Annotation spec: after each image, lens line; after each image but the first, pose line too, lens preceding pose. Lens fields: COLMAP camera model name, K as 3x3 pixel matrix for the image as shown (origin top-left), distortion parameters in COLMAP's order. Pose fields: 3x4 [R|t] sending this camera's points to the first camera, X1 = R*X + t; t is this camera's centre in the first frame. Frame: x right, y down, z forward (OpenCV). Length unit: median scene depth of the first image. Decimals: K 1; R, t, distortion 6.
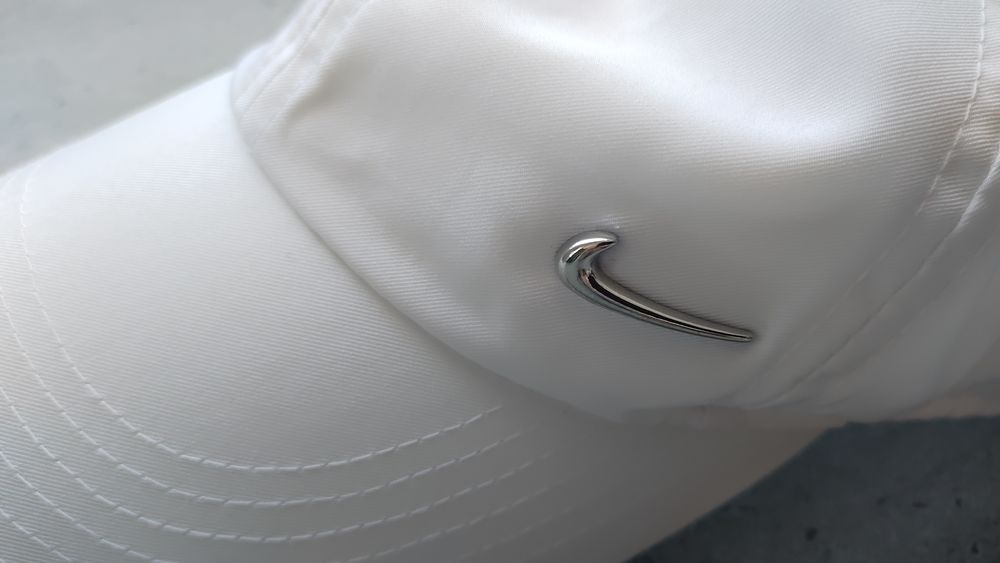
lens RADIAL K [[837.7, 0, 500.0], [0, 837.7, 281.5], [0, 0, 1]] dist [0.048311, -0.119949]
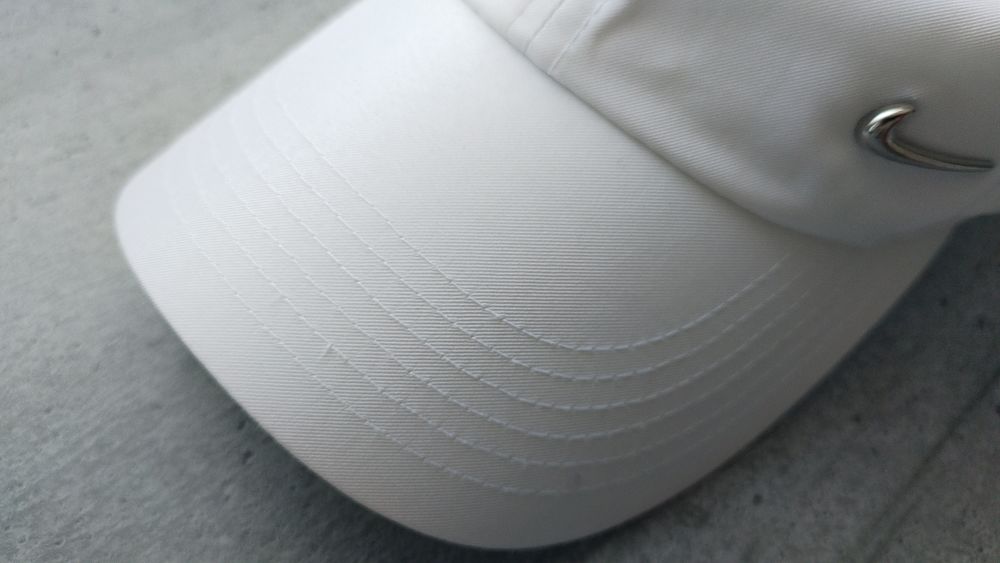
lens RADIAL K [[871.2, 0, 500.0], [0, 871.2, 281.5], [0, 0, 1]] dist [0.005656, -0.121280]
pose [[0.947608, -0.212419, 0.238573, -0.752983], [0.159947, 0.962013, 0.221242, -0.170901], [-0.276506, -0.171492, 0.945587, -0.104349]]
